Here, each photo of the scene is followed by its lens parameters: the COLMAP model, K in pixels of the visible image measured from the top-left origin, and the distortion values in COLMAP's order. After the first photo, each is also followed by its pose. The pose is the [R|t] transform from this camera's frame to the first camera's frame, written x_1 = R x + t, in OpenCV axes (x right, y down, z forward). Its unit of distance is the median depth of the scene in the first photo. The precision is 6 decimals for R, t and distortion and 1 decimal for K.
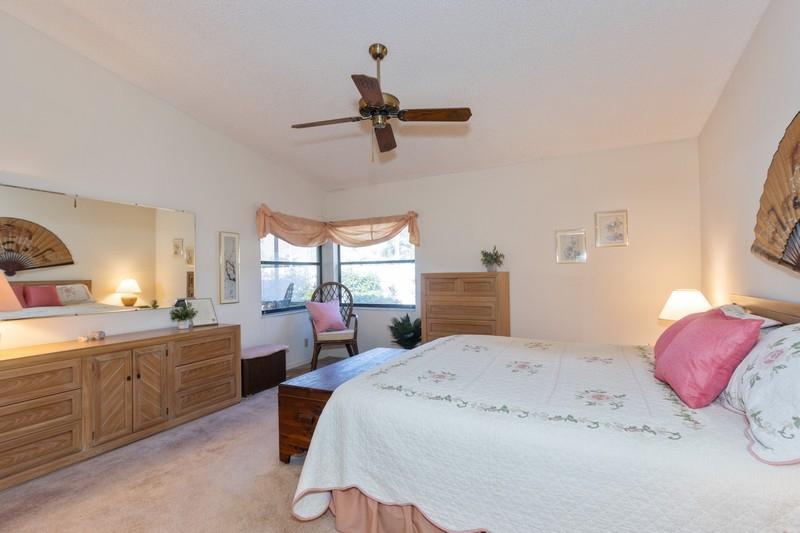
lens RADIAL K [[385.5, 0, 397.5], [0, 385.5, 268.9], [0, 0, 1]] dist [0.004449, -0.002839]
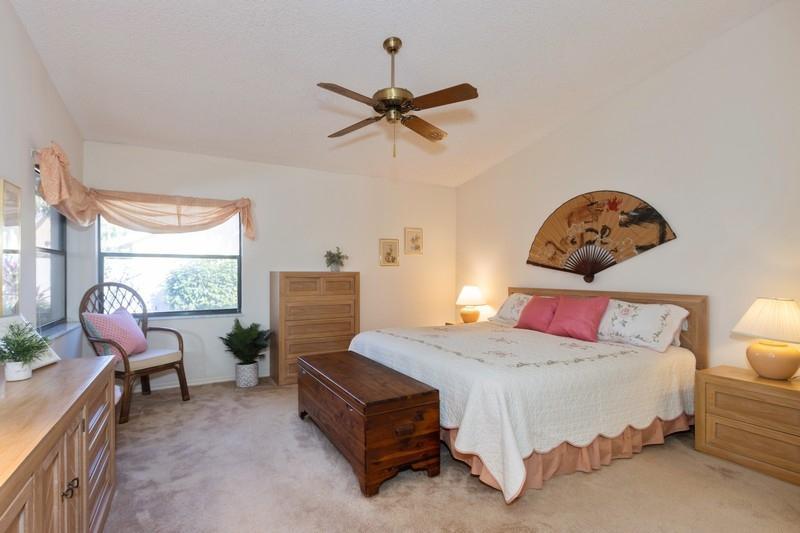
lens RADIAL K [[385.5, 0, 398.5], [0, 385.5, 270.9], [0, 0, 1]] dist [0.004449, -0.002839]
pose [[0.557217, 0.021469, 0.830089, -0.489501], [-0.022038, 0.999696, -0.011062, 0.012326], [-0.830074, -0.012130, 0.557521, 0.251154]]
